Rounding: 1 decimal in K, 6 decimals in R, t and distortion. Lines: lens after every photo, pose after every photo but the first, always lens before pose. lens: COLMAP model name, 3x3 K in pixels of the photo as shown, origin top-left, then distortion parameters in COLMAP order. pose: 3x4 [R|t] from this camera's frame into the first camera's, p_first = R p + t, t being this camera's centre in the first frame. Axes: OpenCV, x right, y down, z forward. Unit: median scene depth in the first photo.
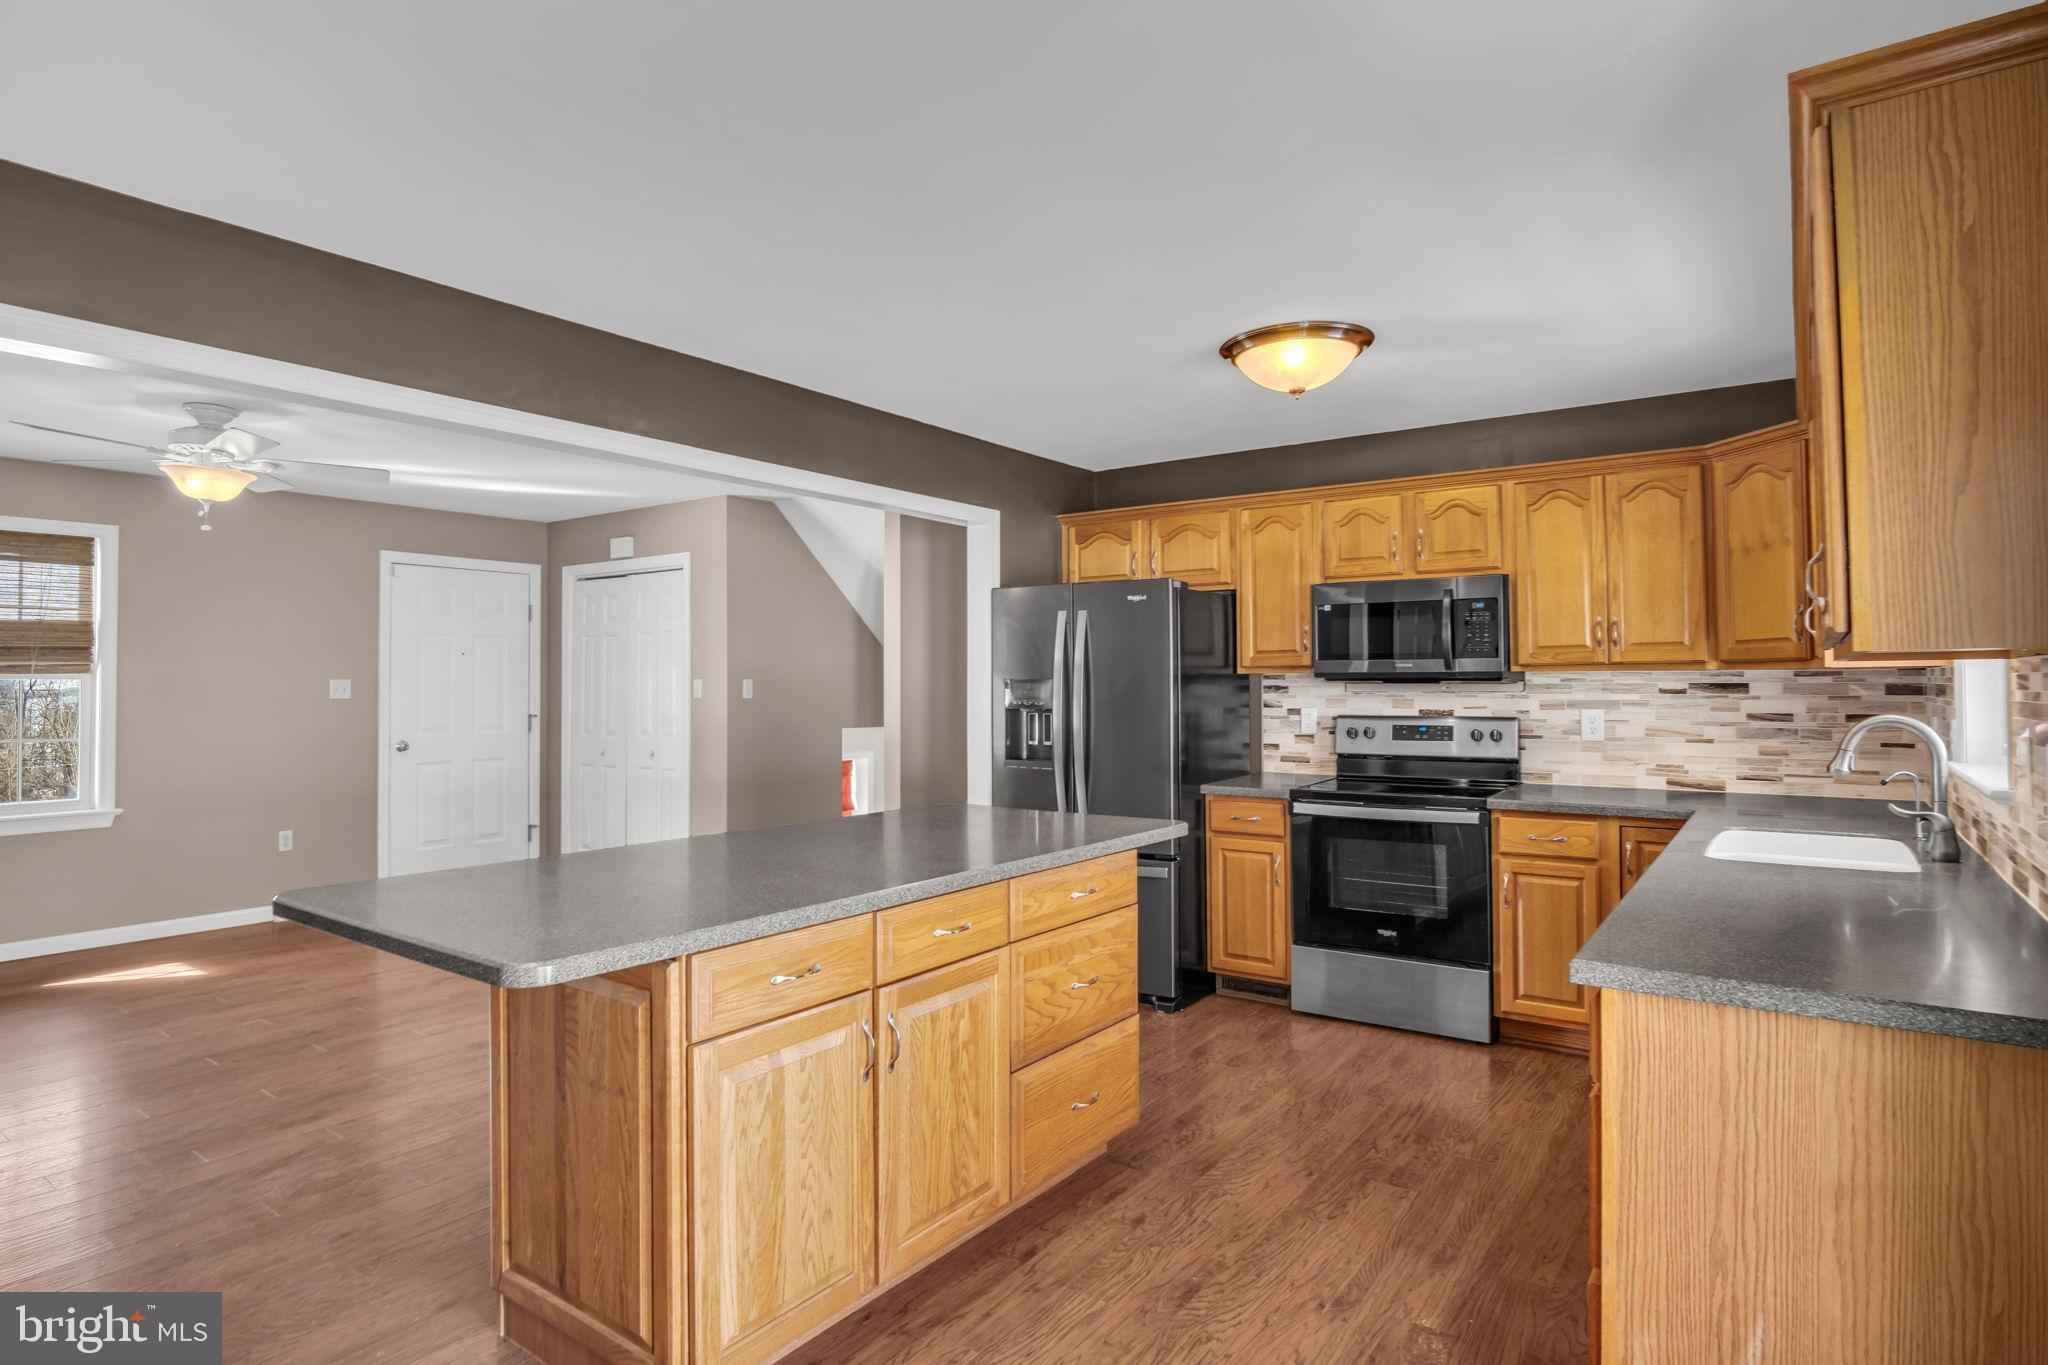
lens RADIAL K [[1134.7, 0, 1024.0], [0, 1134.7, 682.5], [0, 0, 1]] dist [-0.017392, 0.002898]
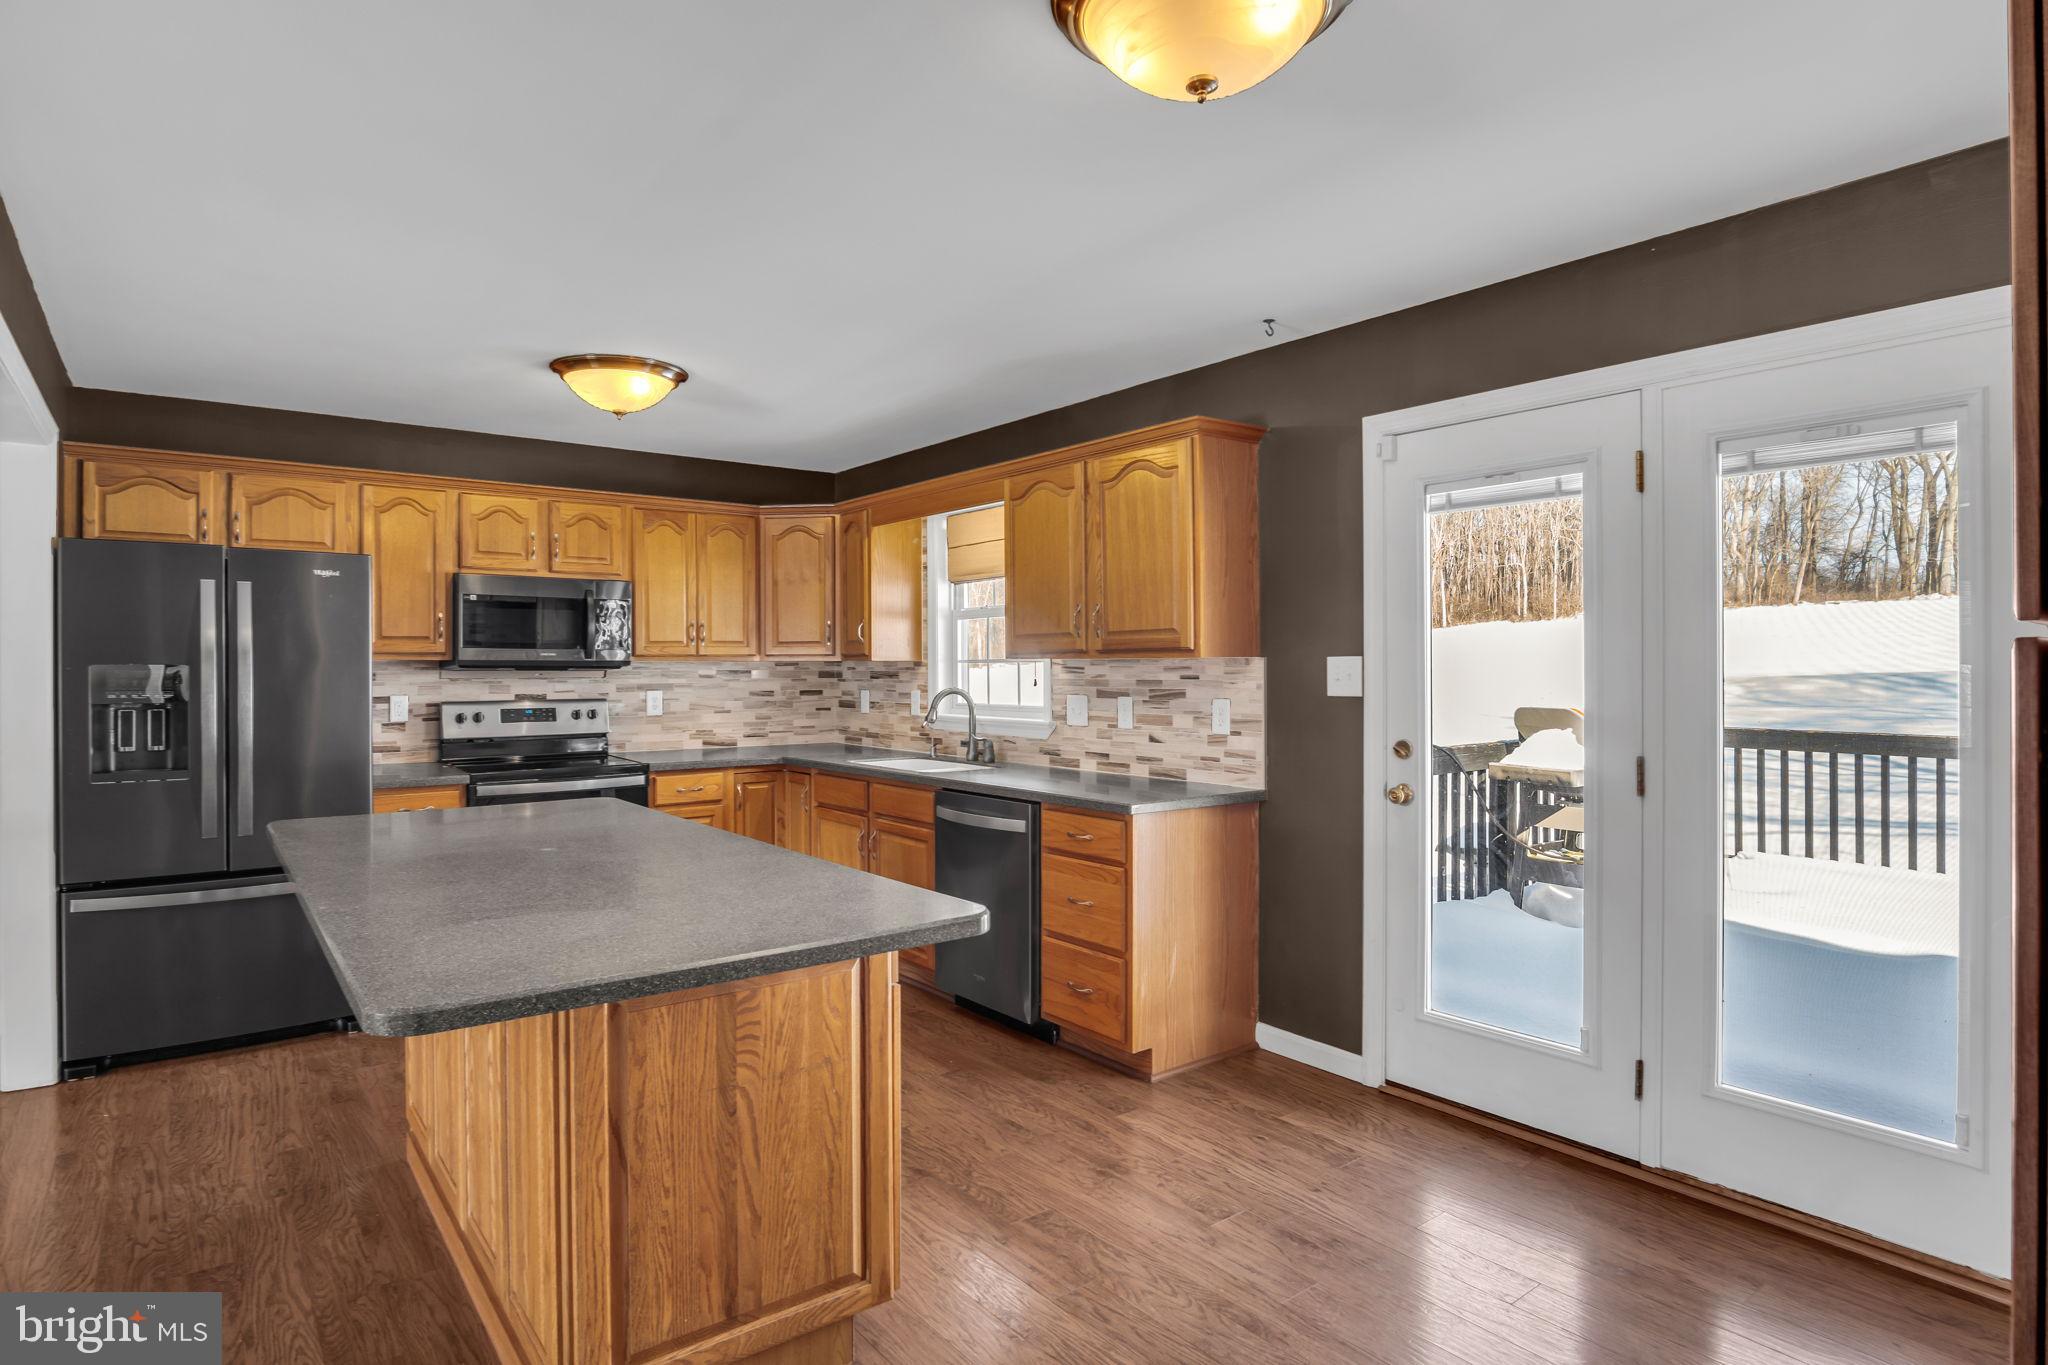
lens RADIAL K [[1104.6, 0, 1009.9], [0, 1104.6, 677.3], [0, 0, 1]] dist [-0.002798, 0.000664]
pose [[0.294394, -0.005256, 0.955670, -0.567415], [-0.000378, 0.999984, 0.005616, 0.001189], [-0.955684, -0.002014, 0.294387, 0.240833]]
